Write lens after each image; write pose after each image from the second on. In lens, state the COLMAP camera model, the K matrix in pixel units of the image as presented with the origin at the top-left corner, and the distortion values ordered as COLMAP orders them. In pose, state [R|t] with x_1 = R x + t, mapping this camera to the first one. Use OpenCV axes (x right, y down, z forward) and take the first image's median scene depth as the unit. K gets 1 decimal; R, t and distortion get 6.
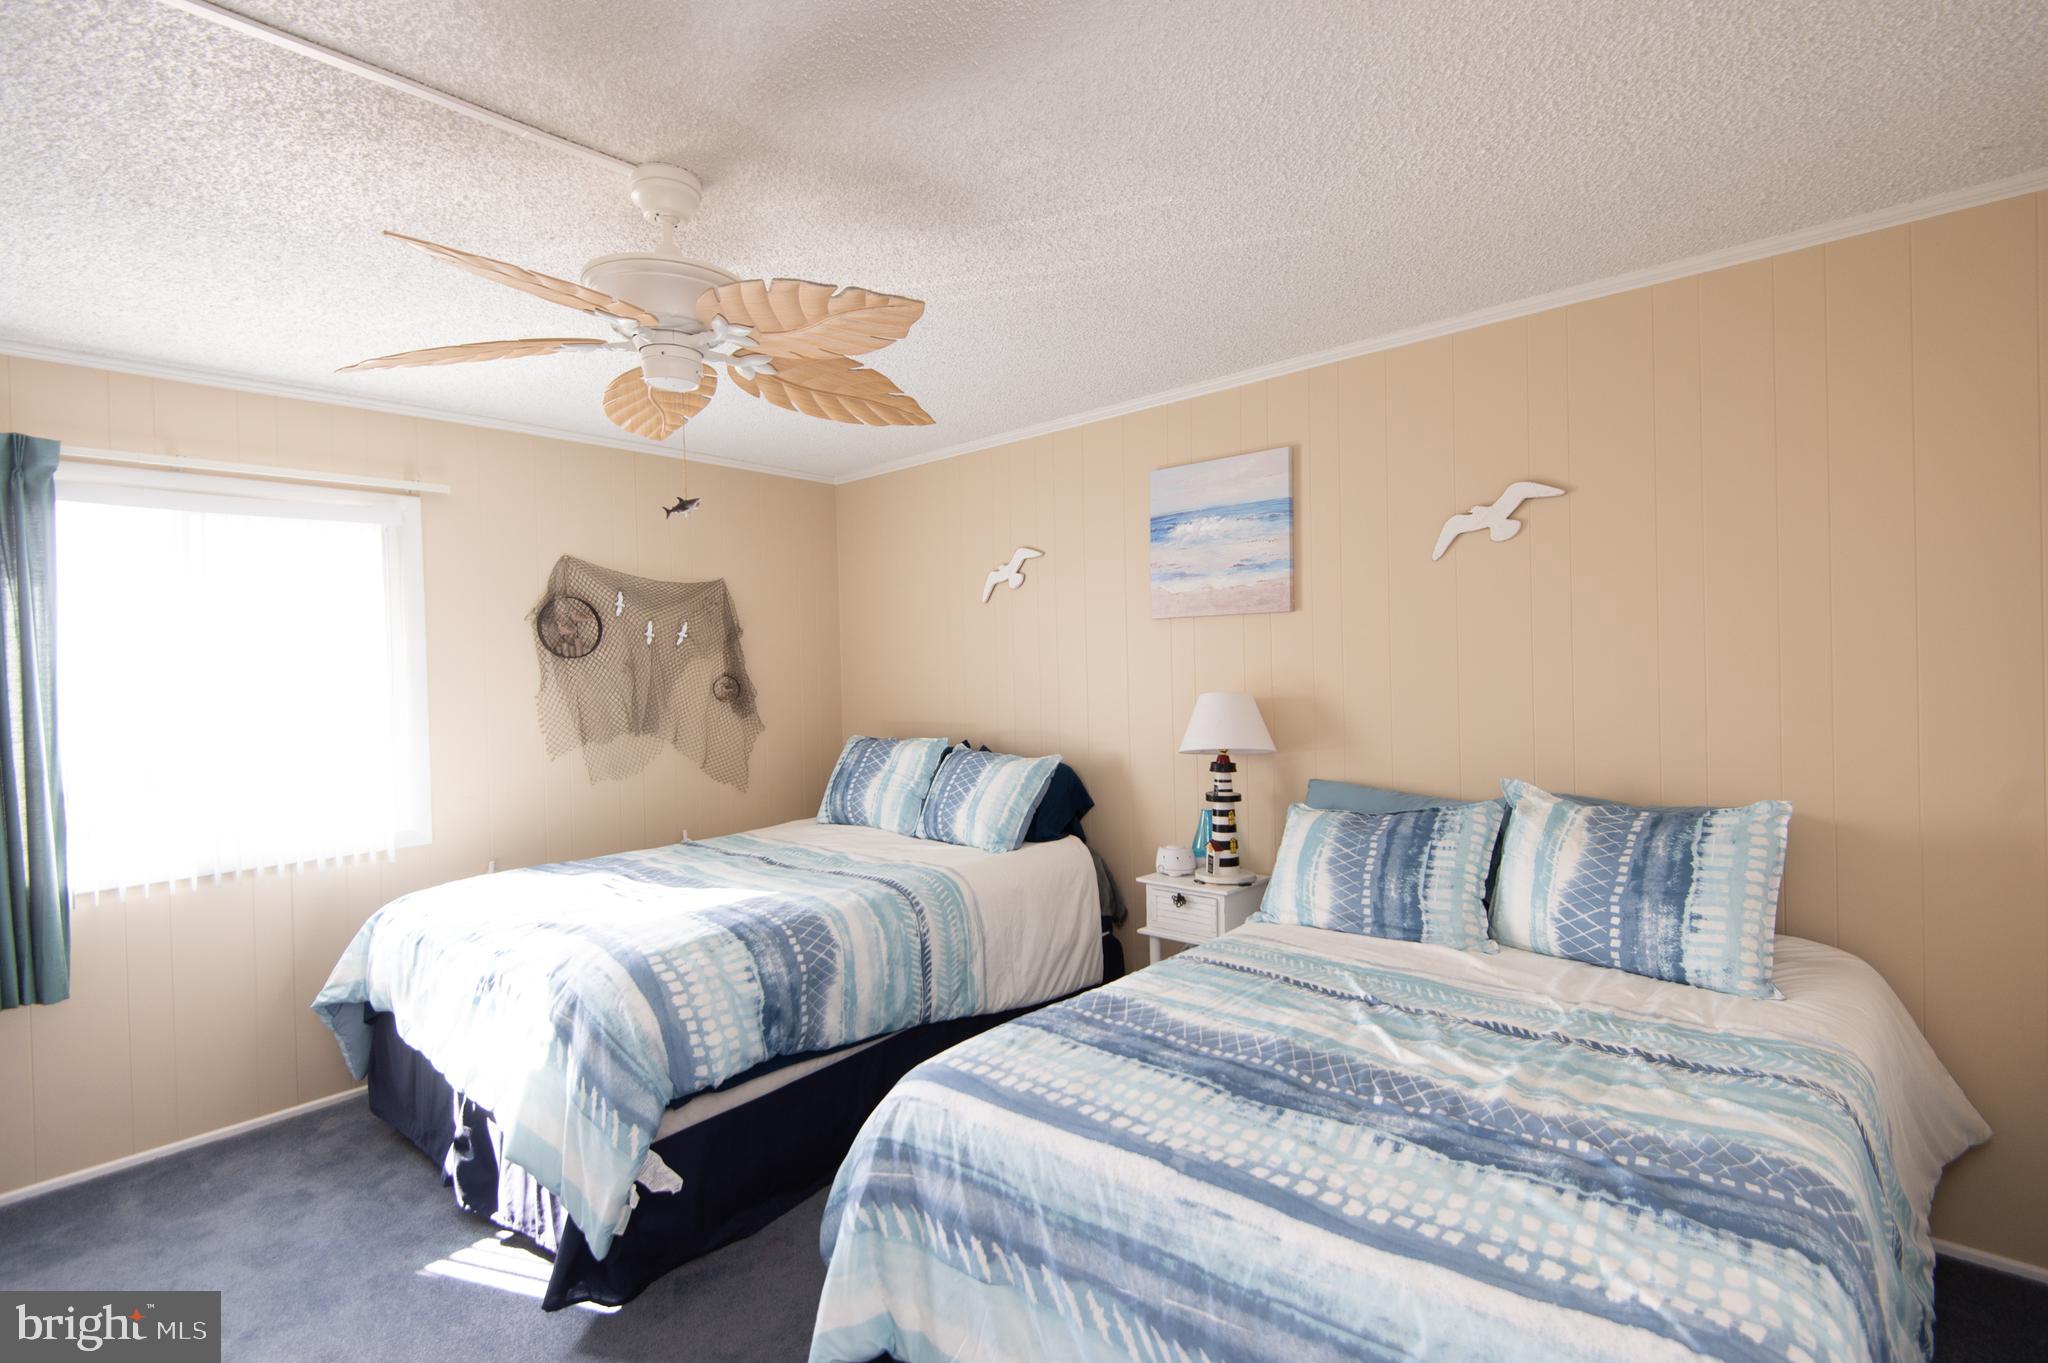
lens RADIAL K [[935.0, 0, 1026.4], [0, 935.0, 674.4], [0, 0, 1]] dist [0.040036, -0.027182]
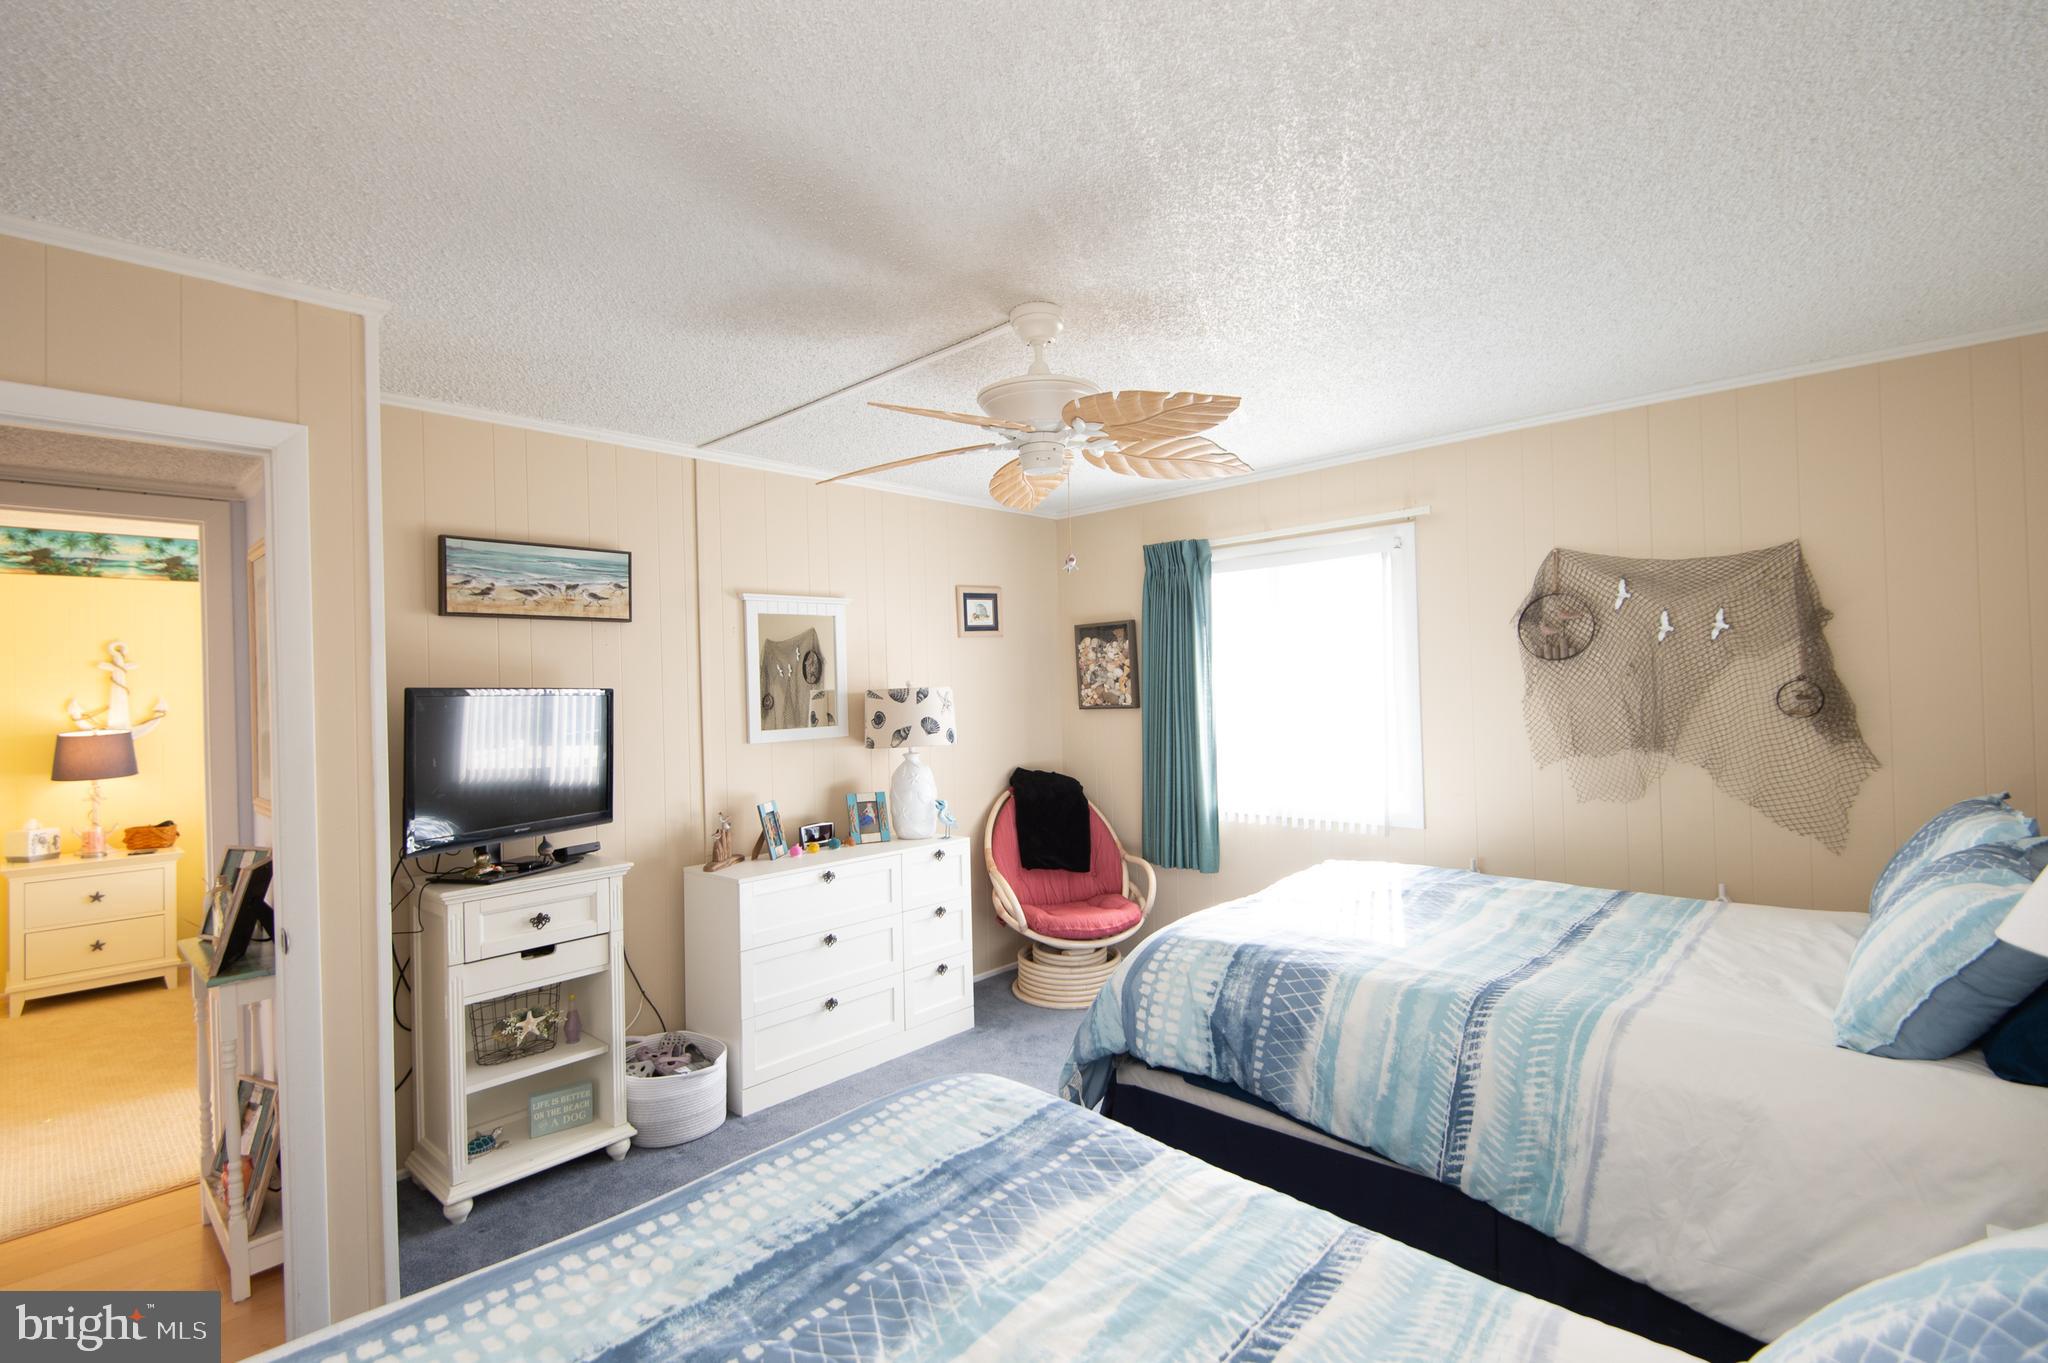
lens RADIAL K [[935.0, 0, 1026.4], [0, 935.0, 674.4], [0, 0, 1]] dist [0.040036, -0.027182]
pose [[-0.031578, 0.014660, -0.999394, 0.640878], [0.018585, 0.999728, 0.014077, -0.037092], [0.999328, -0.018130, -0.031842, 0.731144]]
